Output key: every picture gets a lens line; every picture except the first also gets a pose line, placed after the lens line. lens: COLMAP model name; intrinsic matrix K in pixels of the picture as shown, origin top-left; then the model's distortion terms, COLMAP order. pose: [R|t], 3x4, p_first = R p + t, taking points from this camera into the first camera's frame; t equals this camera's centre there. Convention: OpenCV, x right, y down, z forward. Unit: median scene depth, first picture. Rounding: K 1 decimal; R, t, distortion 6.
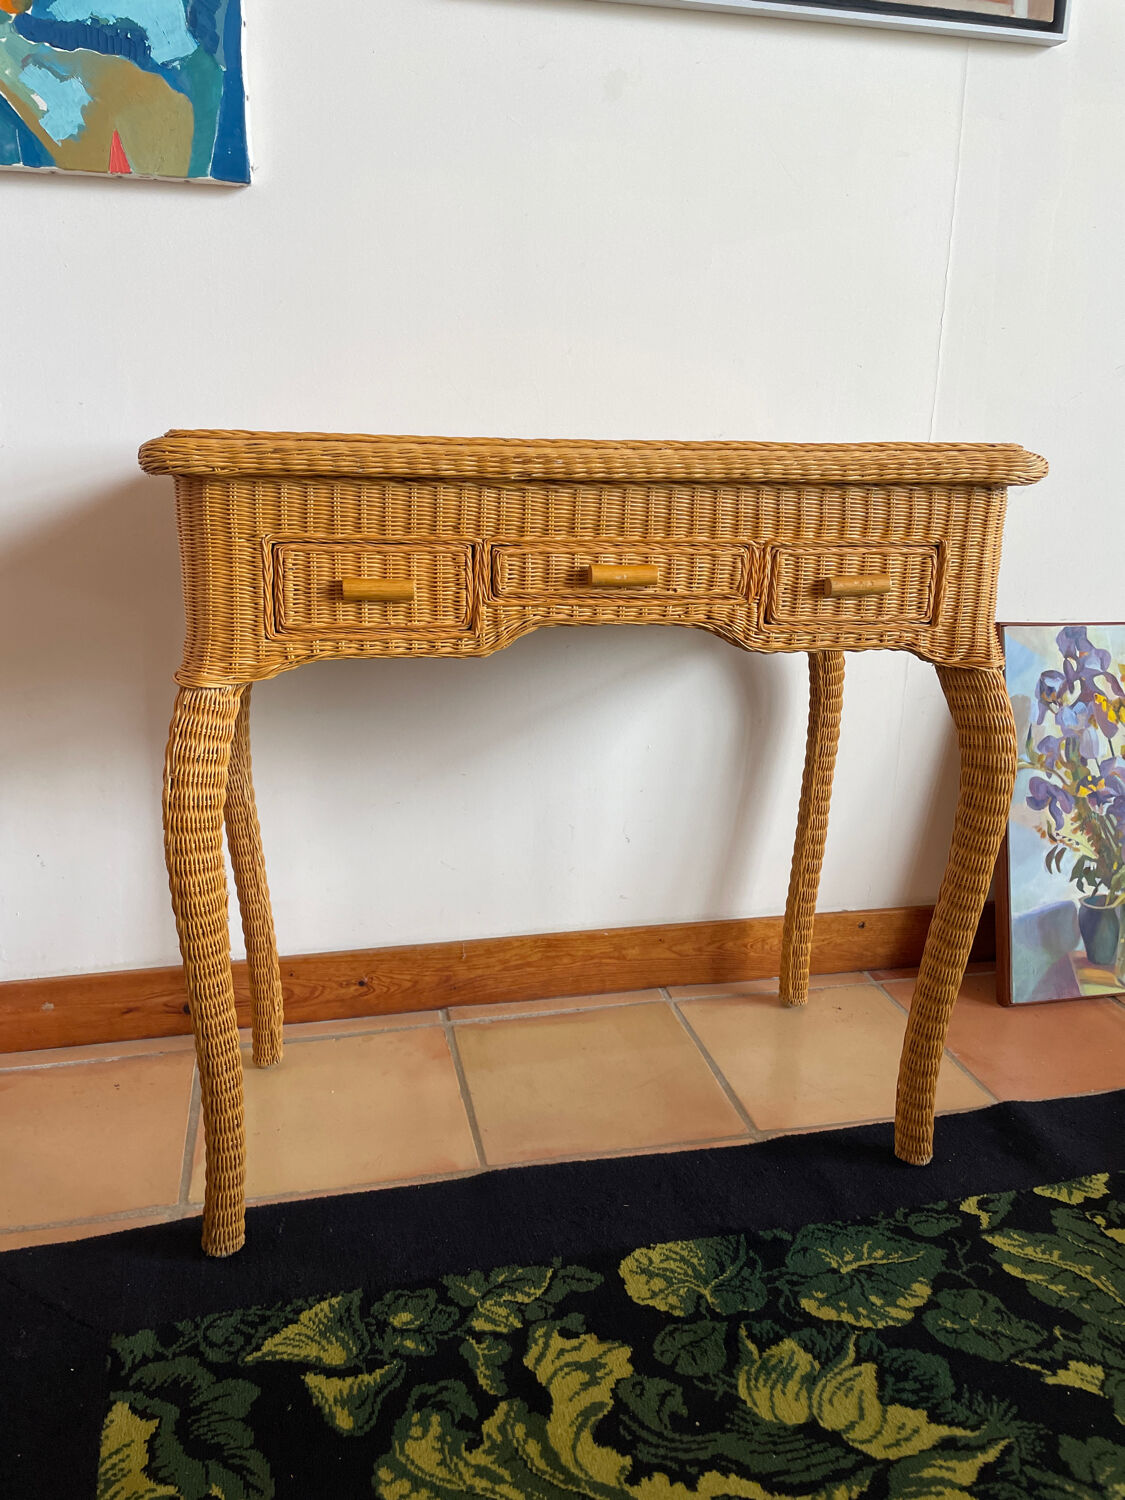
lens RADIAL K [[1153.3, 0, 546.5], [0, 1153.3, 725.4], [0, 0, 1]] dist [0.043803, -0.079377]
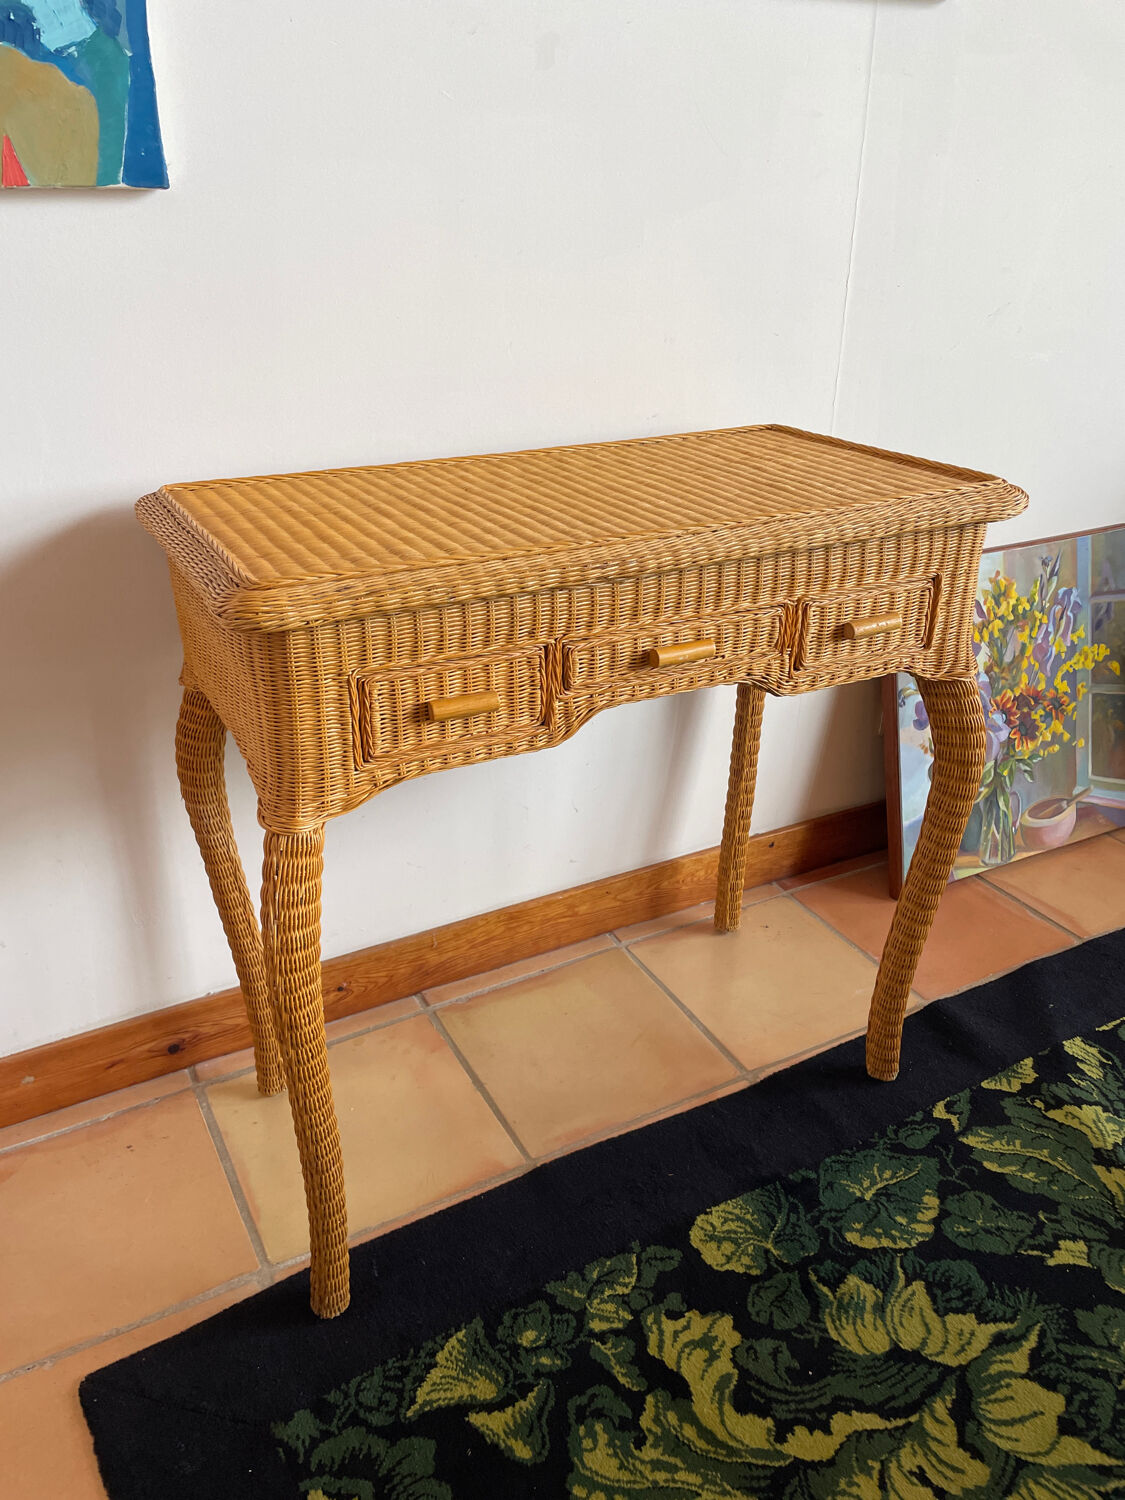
lens RADIAL K [[1153.3, 0, 539.7], [0, 1153.3, 740.8], [0, 0, 1]] dist [0.043803, -0.079377]
pose [[0.963550, -0.130134, 0.233743, -0.295427], [0.082910, 0.975957, 0.201579, -0.262762], [-0.254355, -0.174852, 0.951173, 0.045014]]
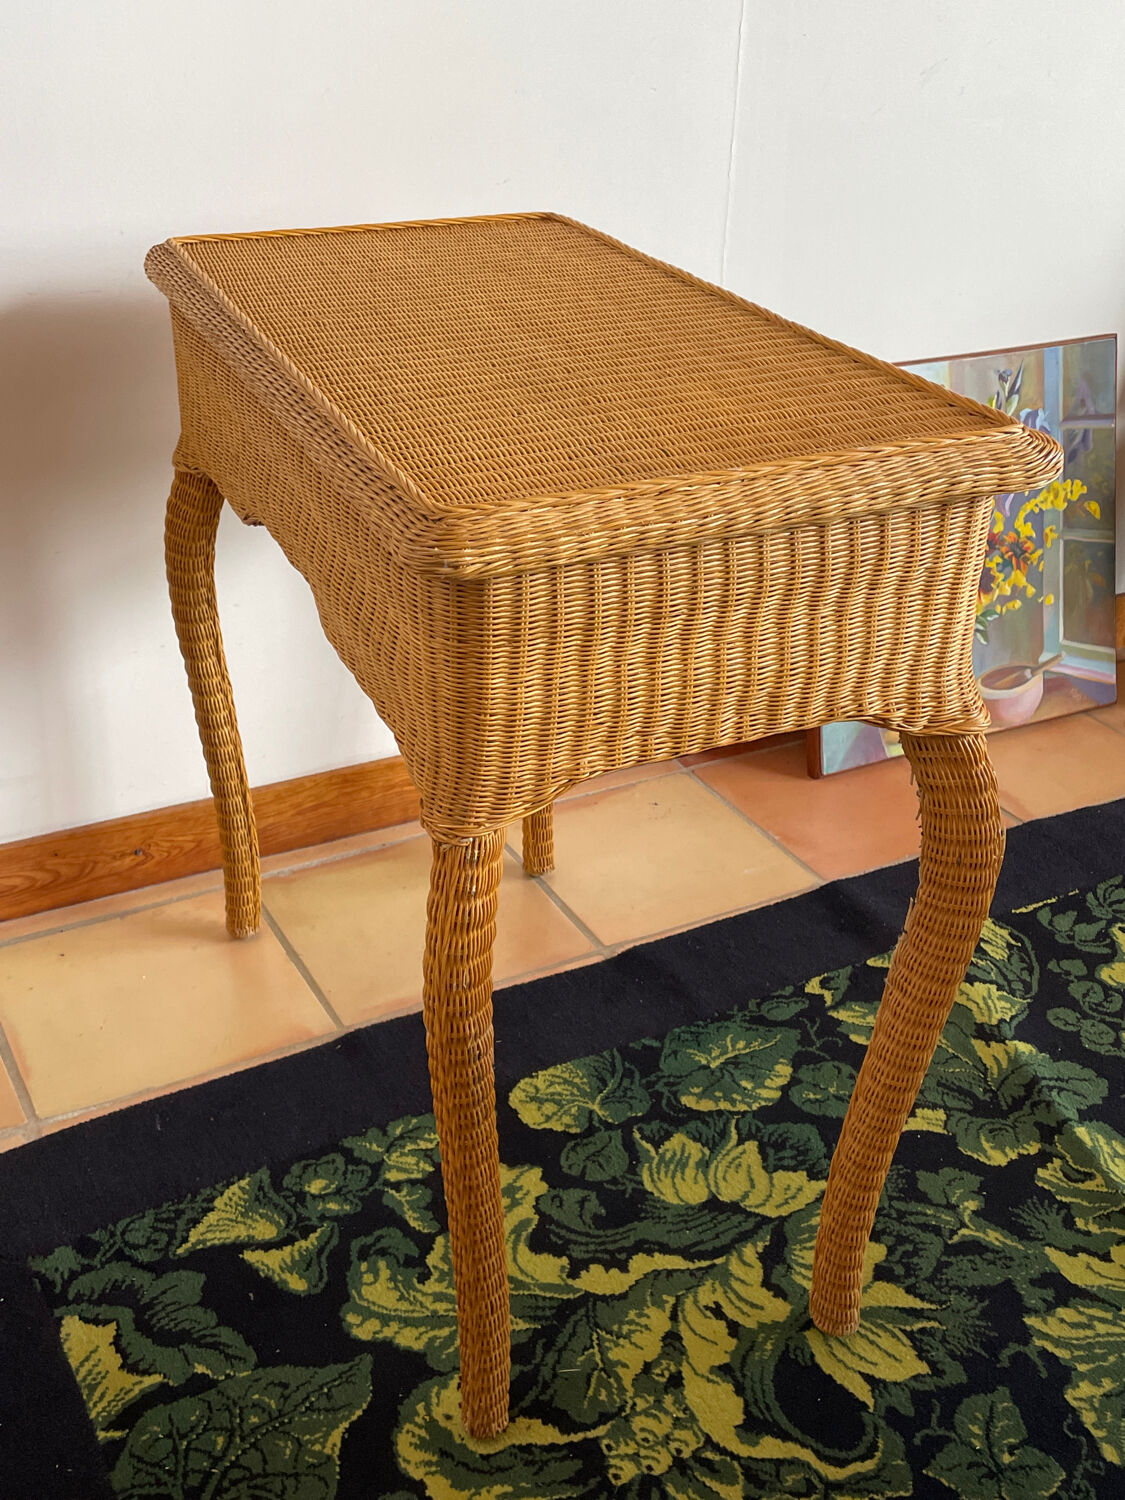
lens RADIAL K [[1621.9, 0, 536.4], [0, 1621.9, 735.9], [0, 0, 1]] dist [0.040995, 0.000000]
pose [[0.961411, -0.122003, 0.246587, -0.240967], [0.061887, 0.969230, 0.238252, -0.196355], [-0.268067, -0.213797, 0.939378, -0.304230]]
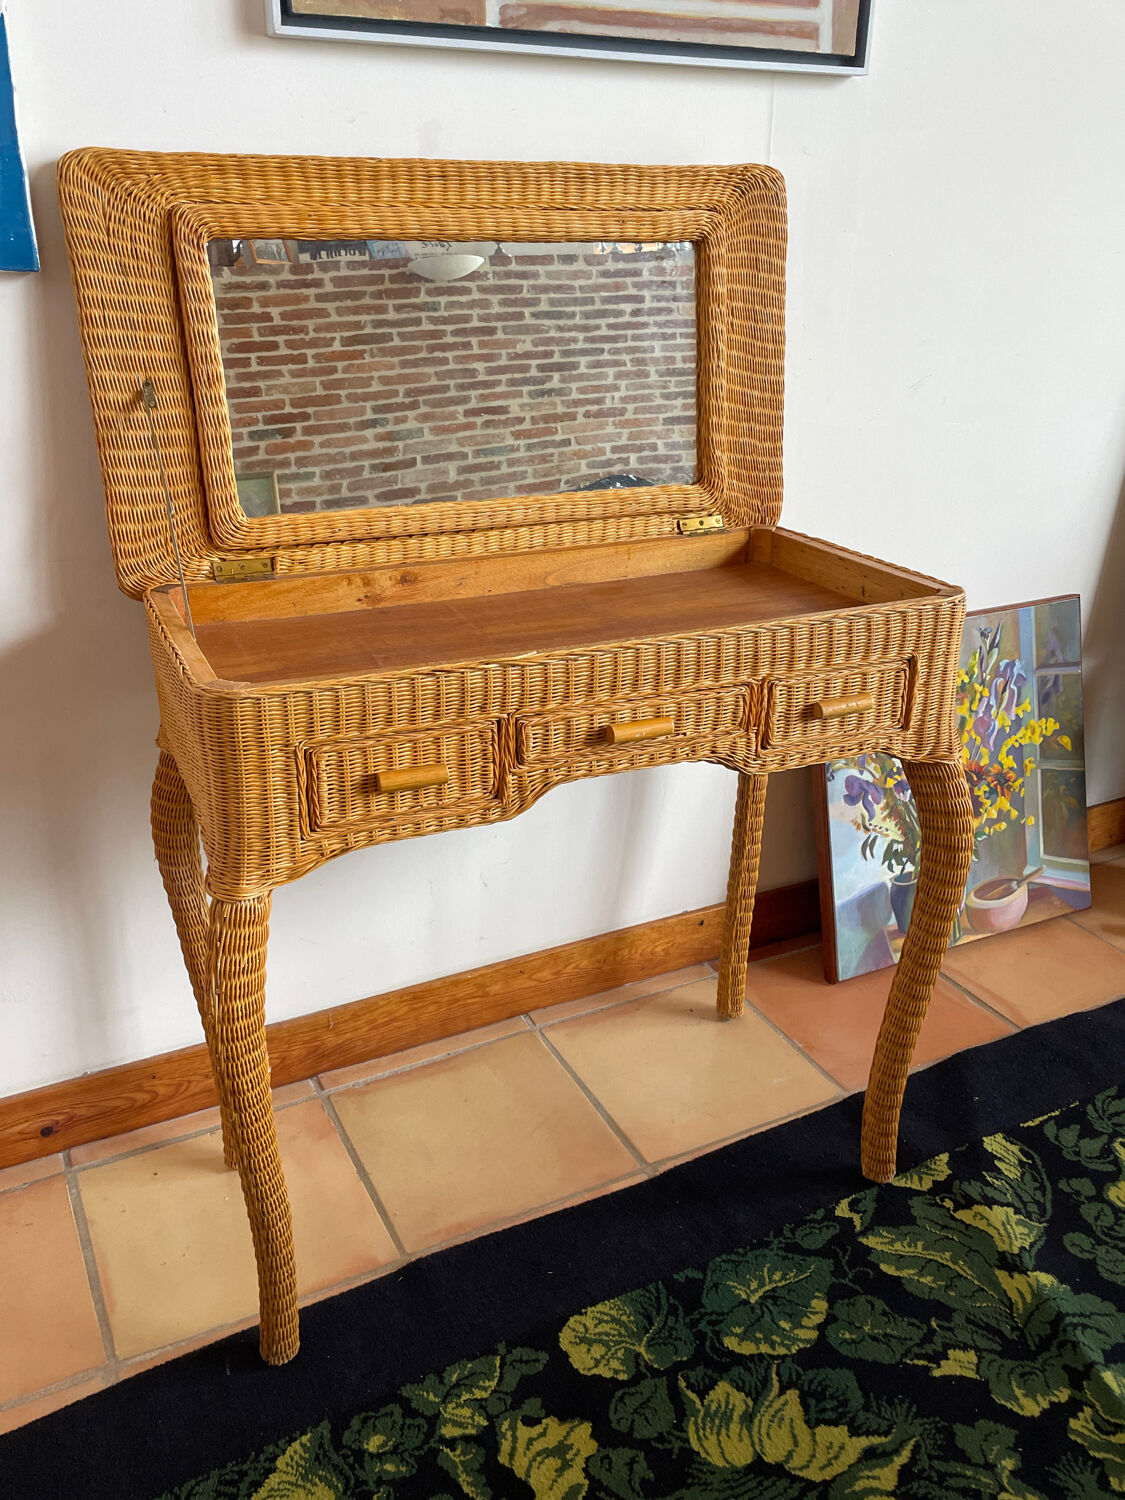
lens RADIAL K [[1249.6, 0, 553.0], [0, 1249.6, 724.1], [0, 0, 1]] dist [0.052487, -0.079771]
pose [[0.967218, -0.104052, 0.231653, -0.163916], [0.072959, 0.987604, 0.138981, -0.279827], [-0.243243, -0.117524, 0.962819, -0.066913]]
